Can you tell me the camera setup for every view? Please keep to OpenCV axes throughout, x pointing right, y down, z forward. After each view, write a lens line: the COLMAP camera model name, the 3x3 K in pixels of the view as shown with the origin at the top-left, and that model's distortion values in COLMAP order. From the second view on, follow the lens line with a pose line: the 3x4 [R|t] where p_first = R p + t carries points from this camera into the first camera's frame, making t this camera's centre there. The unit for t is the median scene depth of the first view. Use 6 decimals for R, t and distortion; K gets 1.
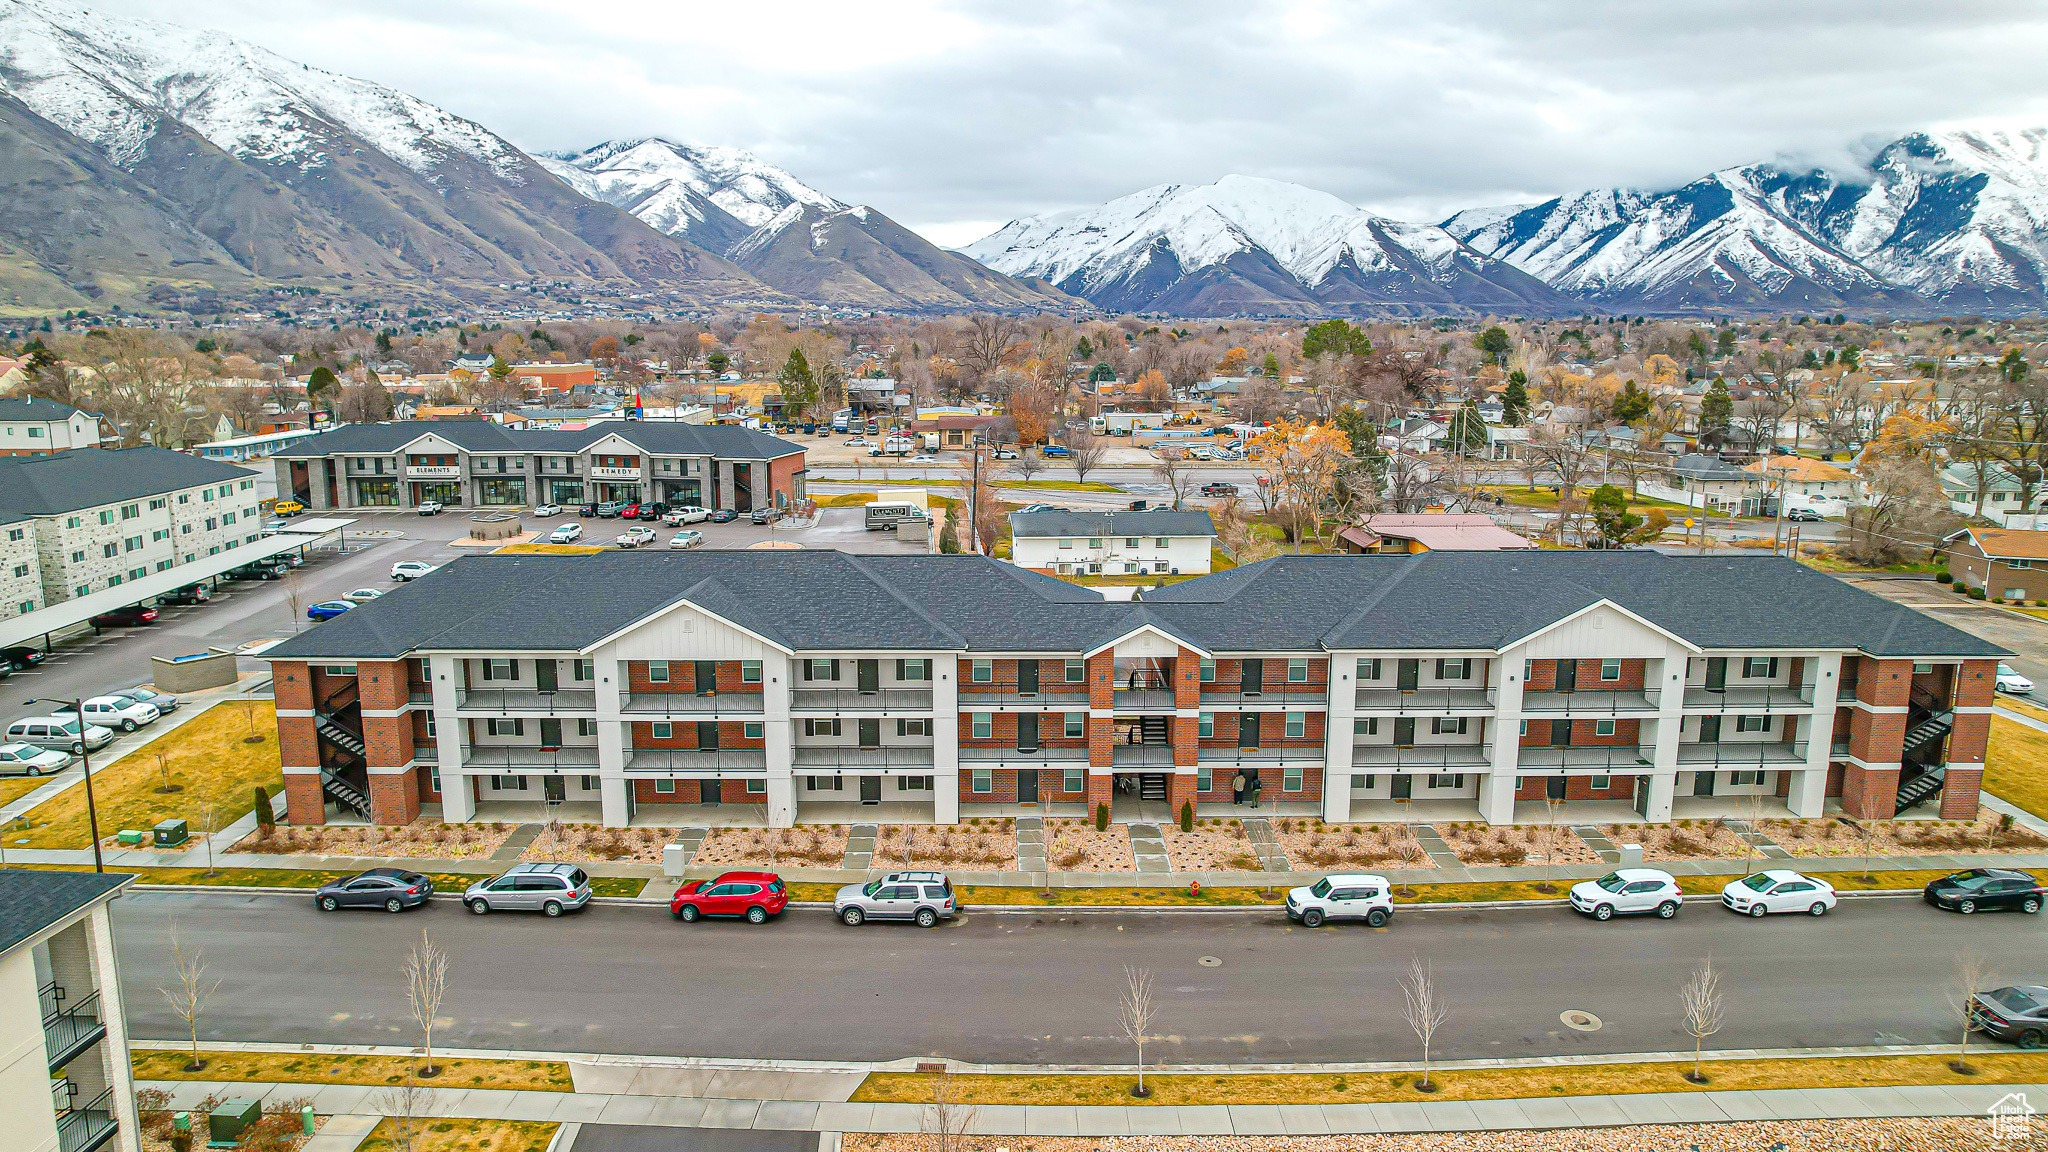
lens RADIAL K [[1346.3, 0, 1026.8], [0, 1346.3, 567.5], [0, 0, 1]] dist [-0.100875, 0.086865]
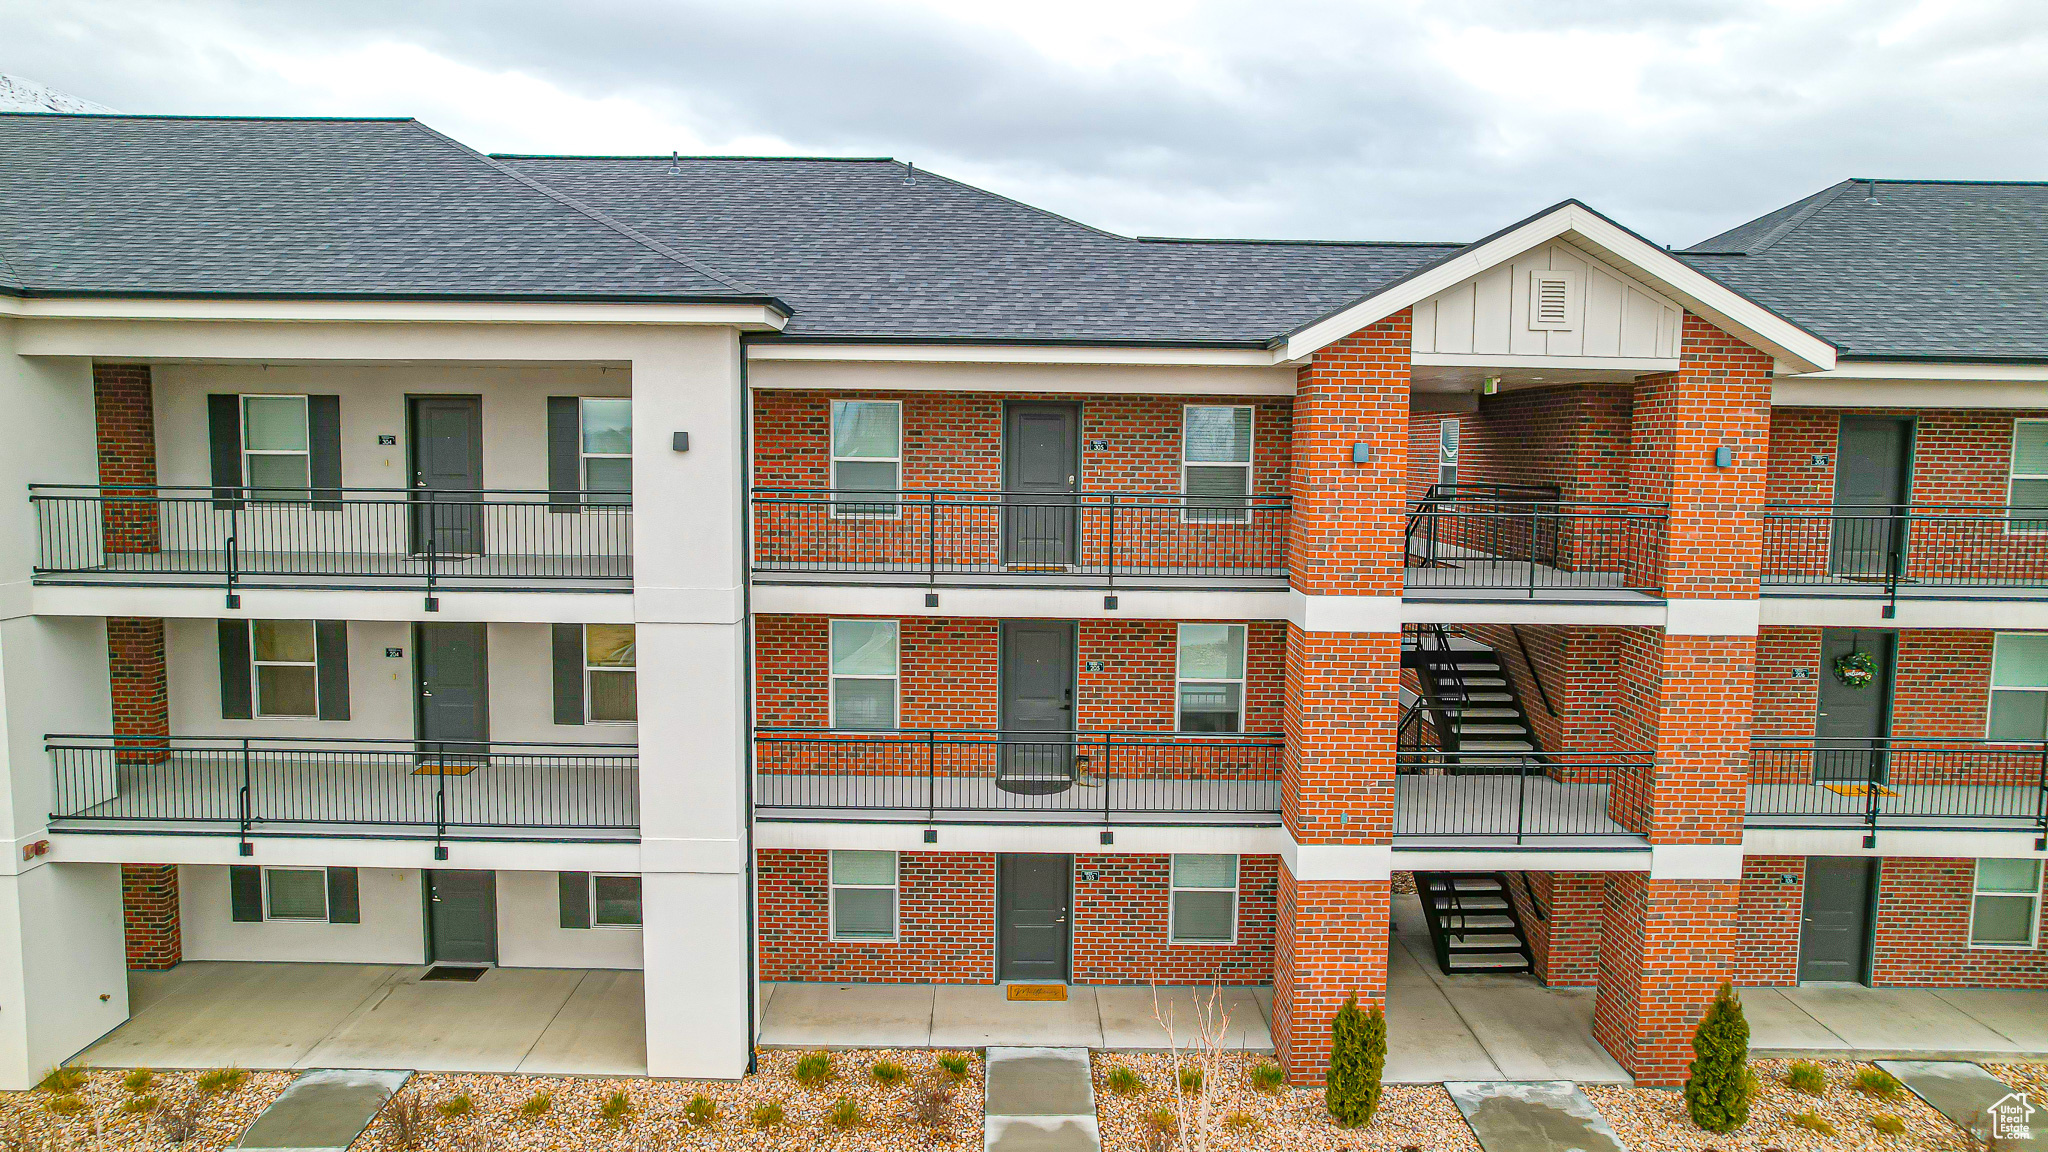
lens RADIAL K [[1346.3, 0, 1026.8], [0, 1346.3, 567.5], [0, 0, 1]] dist [-0.100875, 0.086865]
pose [[0.999925, 0.011152, -0.005033, -0.000304], [-0.011512, 0.996872, -0.078189, 0.119295], [0.004146, 0.078241, 0.996926, 0.765832]]
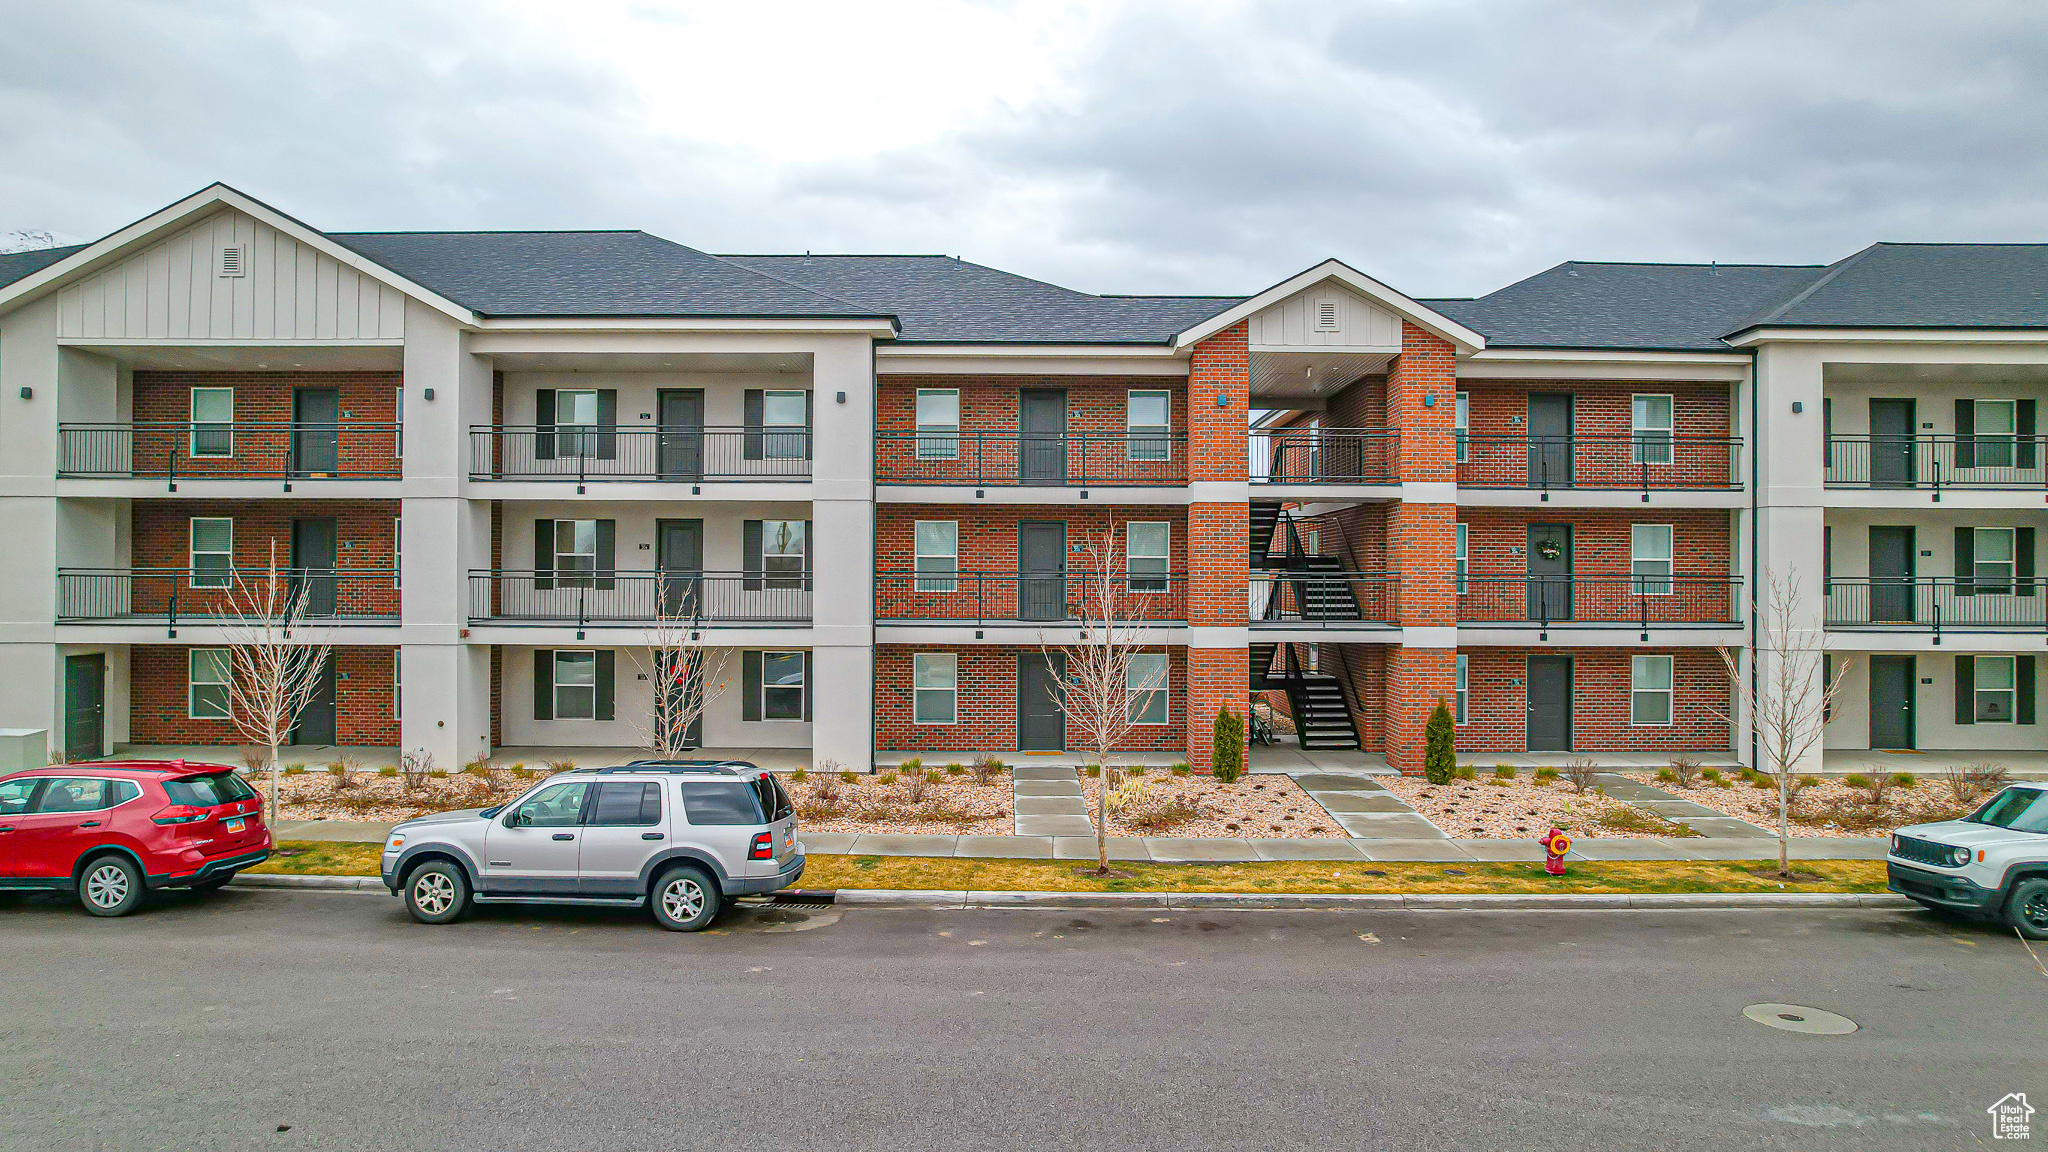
lens RADIAL K [[1346.3, 0, 1026.8], [0, 1346.3, 567.5], [0, 0, 1]] dist [-0.100875, 0.086865]
pose [[0.999960, 0.001770, -0.008776, -0.000371], [-0.003316, 0.983753, -0.179496, 0.205377], [0.008316, 0.179518, 0.983720, 0.598156]]
